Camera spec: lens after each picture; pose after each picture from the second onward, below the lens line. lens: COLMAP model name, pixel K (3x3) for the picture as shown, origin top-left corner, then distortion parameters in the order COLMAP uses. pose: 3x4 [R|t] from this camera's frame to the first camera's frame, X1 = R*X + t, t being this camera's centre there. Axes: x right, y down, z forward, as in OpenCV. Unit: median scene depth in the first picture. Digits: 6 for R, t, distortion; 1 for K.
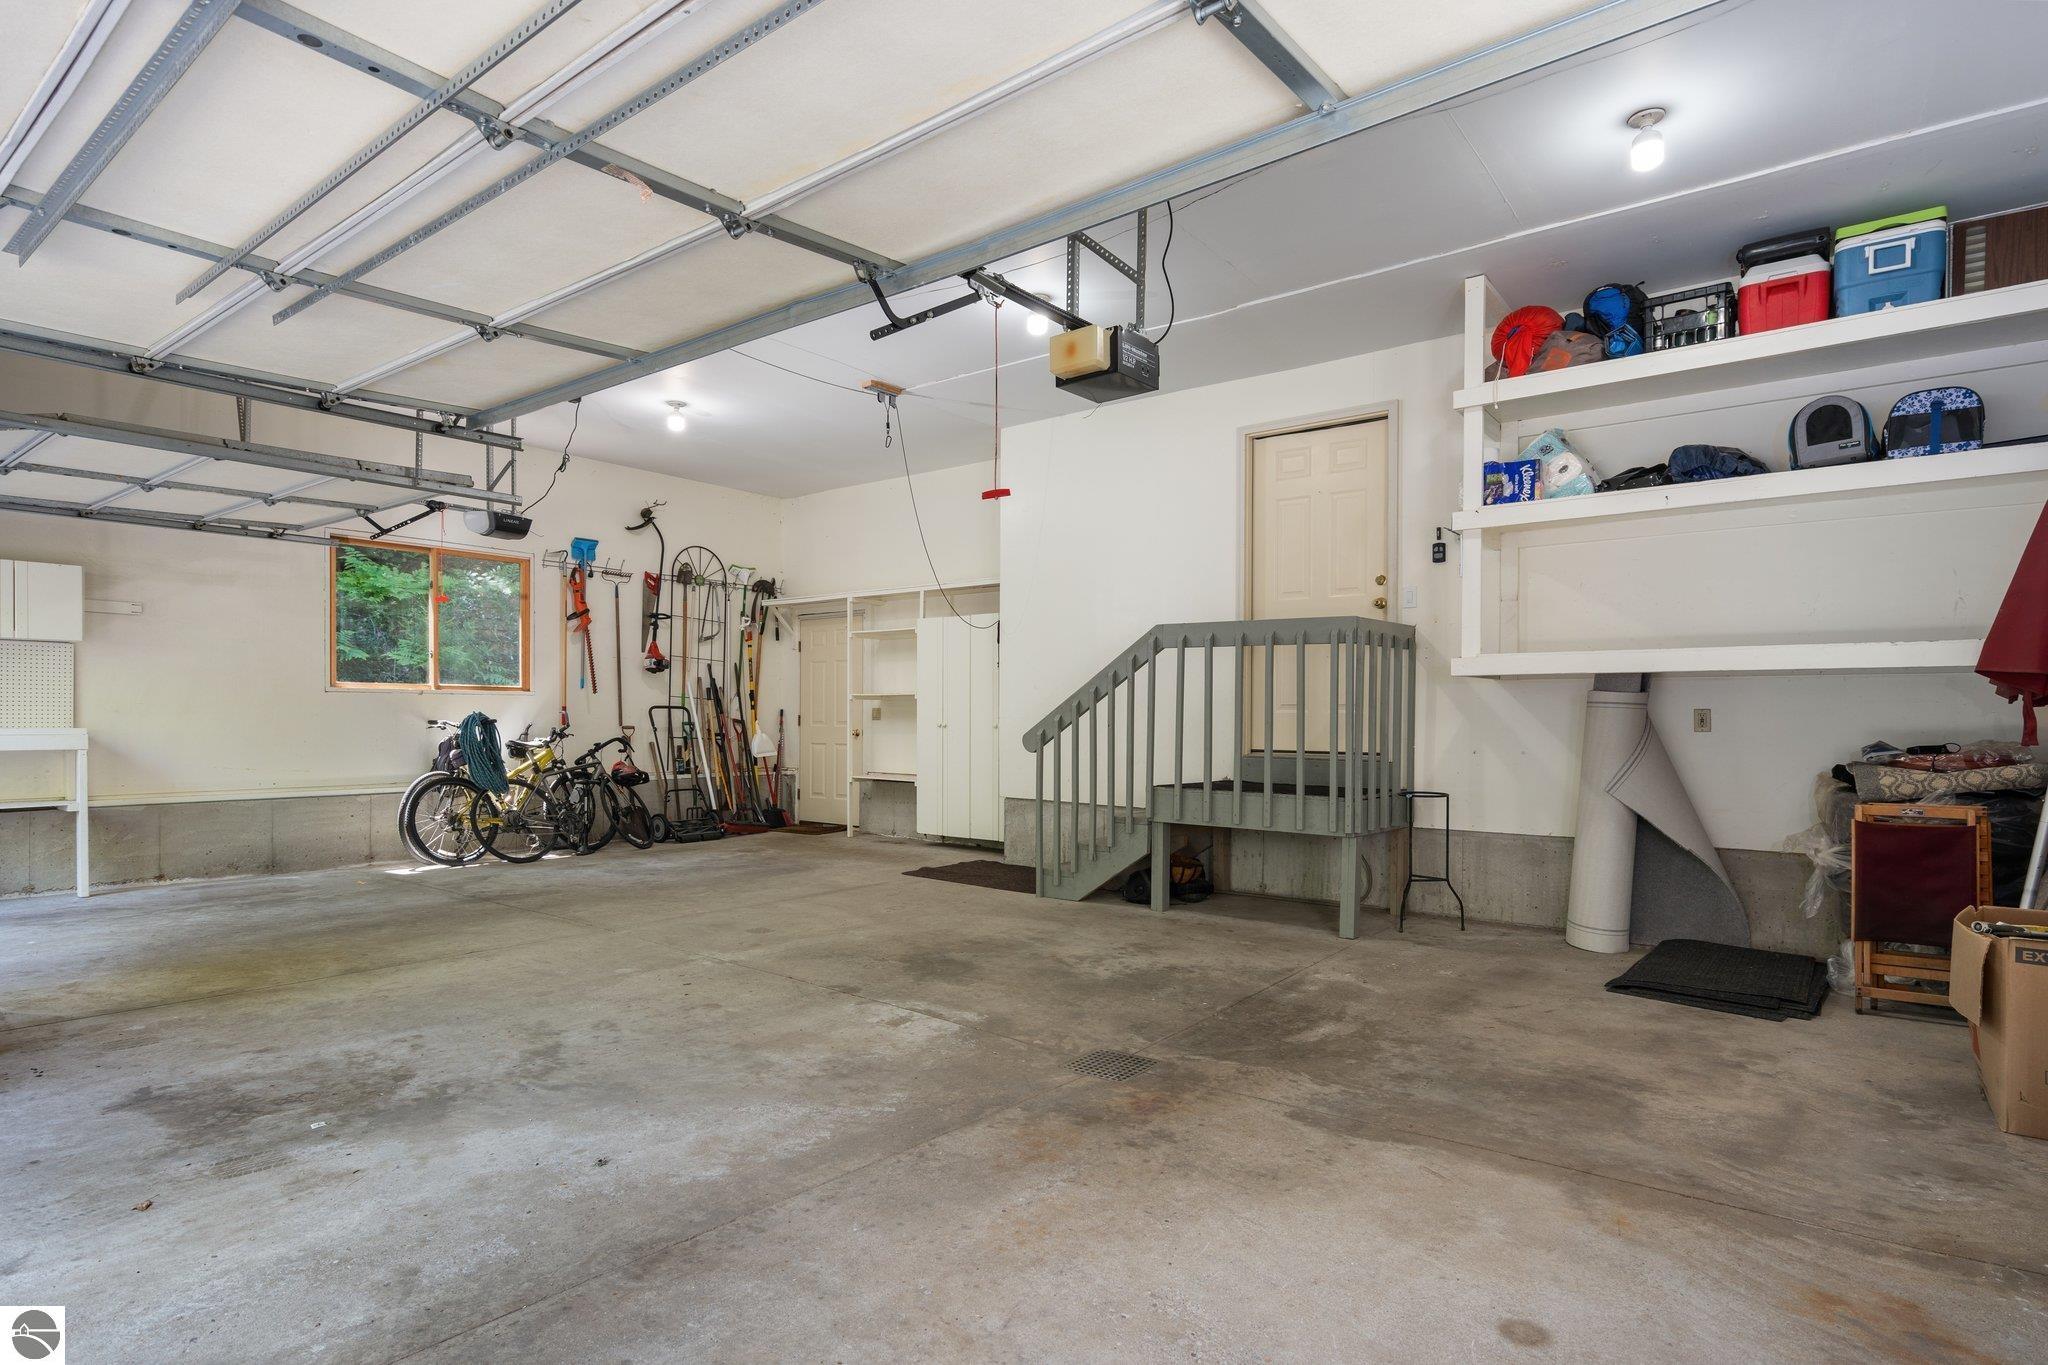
lens RADIAL K [[1117.7, 0, 1027.1], [0, 1117.7, 712.6], [0, 0, 1]] dist [0.005265, 0.000865]
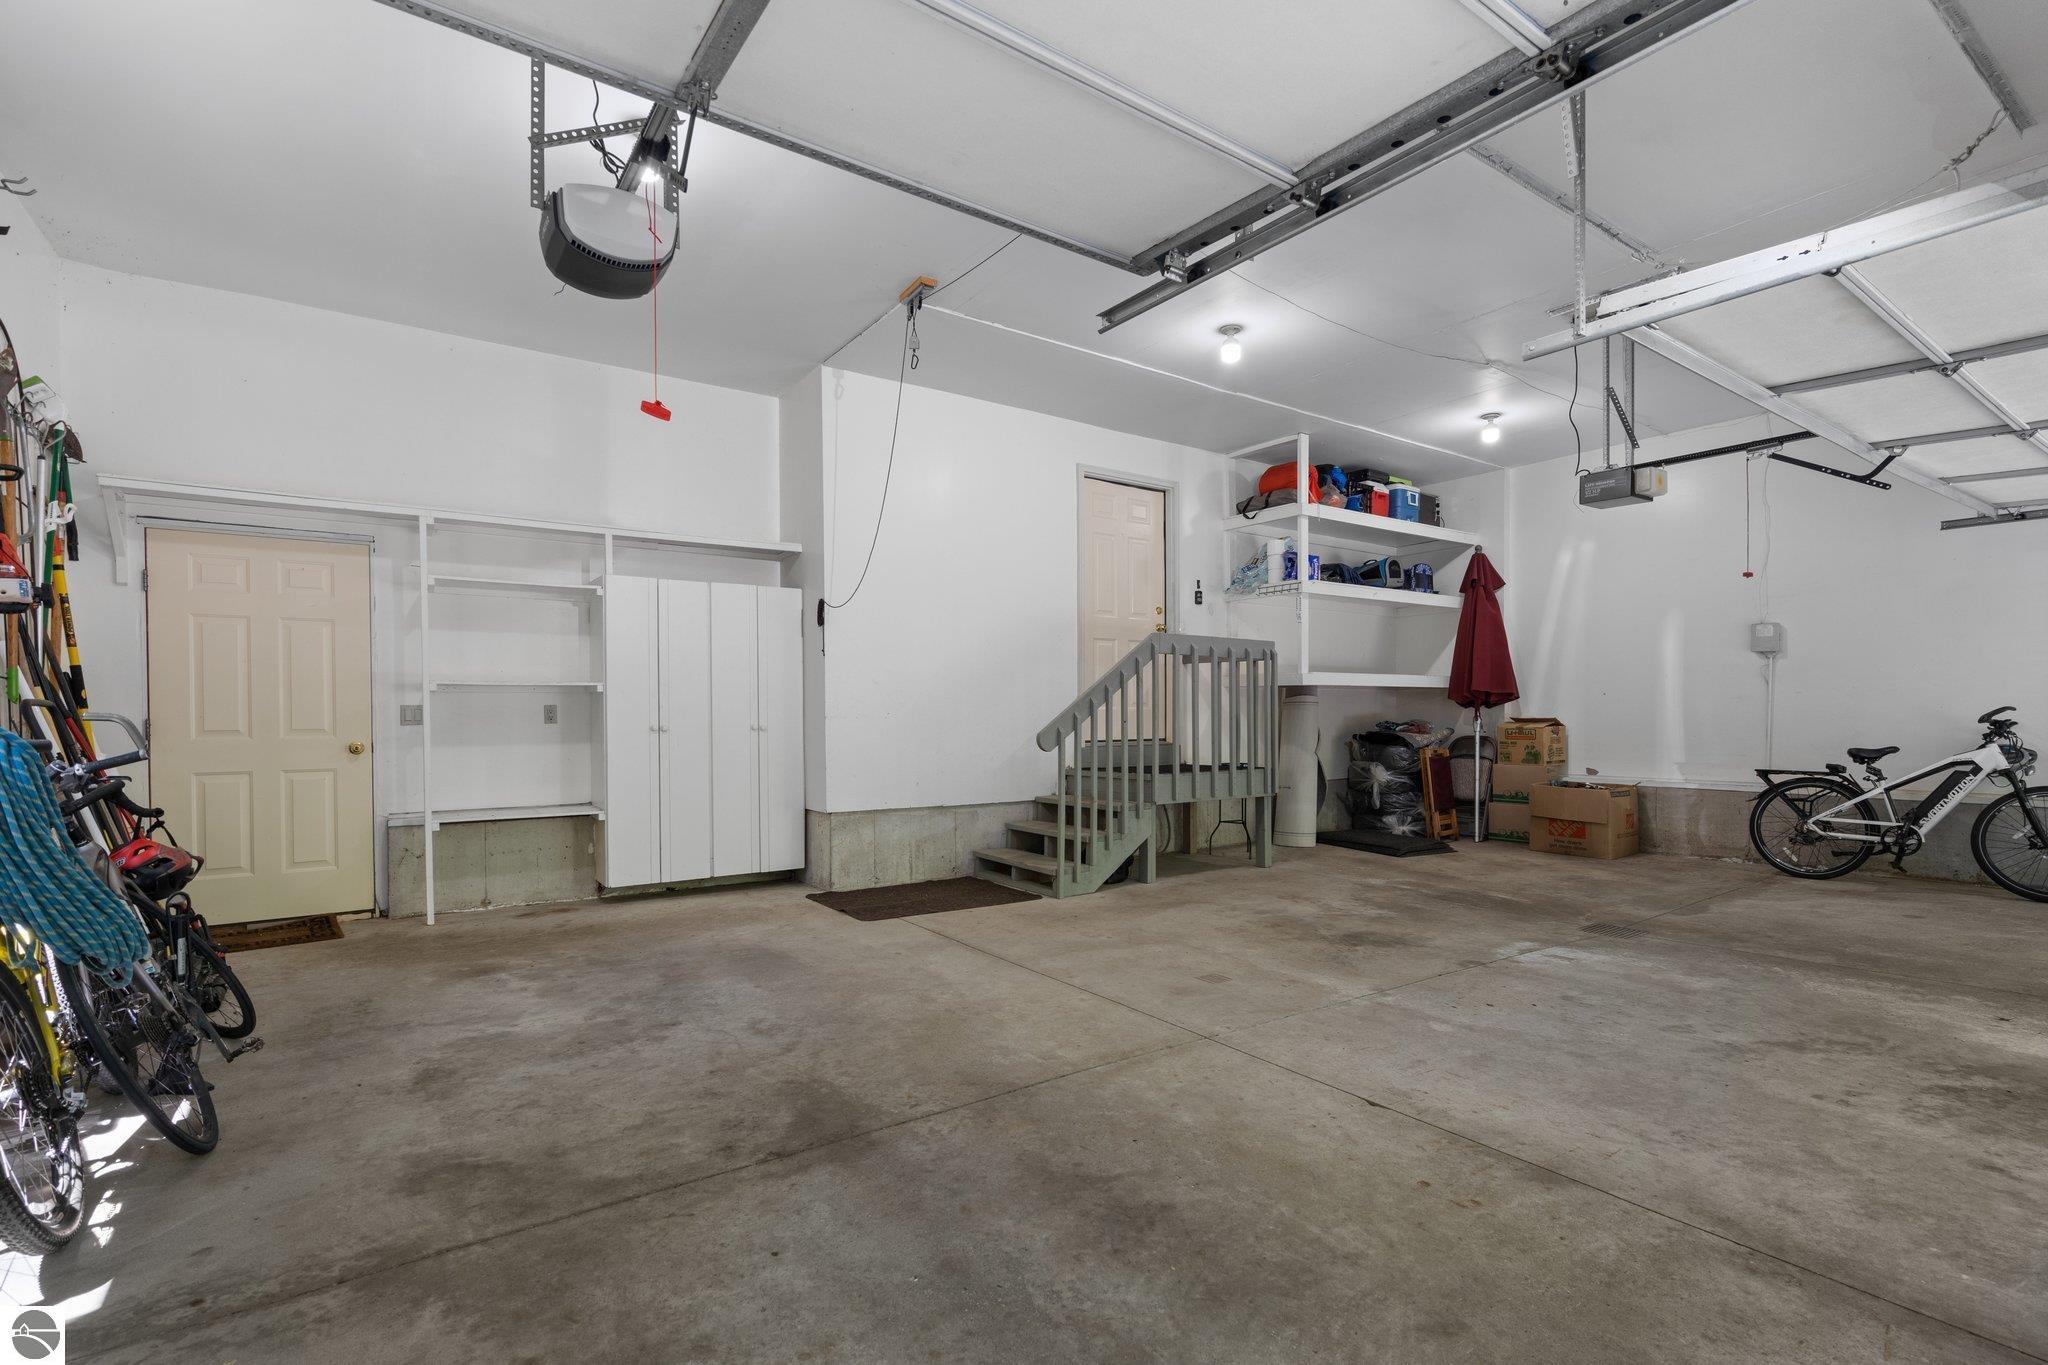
lens RADIAL K [[969.4, 0, 1027.2], [0, 969.4, 720.1], [0, 0, 1]] dist [-0.001837, 0.000149]
pose [[0.255487, -0.013954, 0.966712, -1.234495], [0.004505, 0.999902, 0.013242, -0.003771], [-0.966802, 0.000972, 0.255525, 1.231811]]
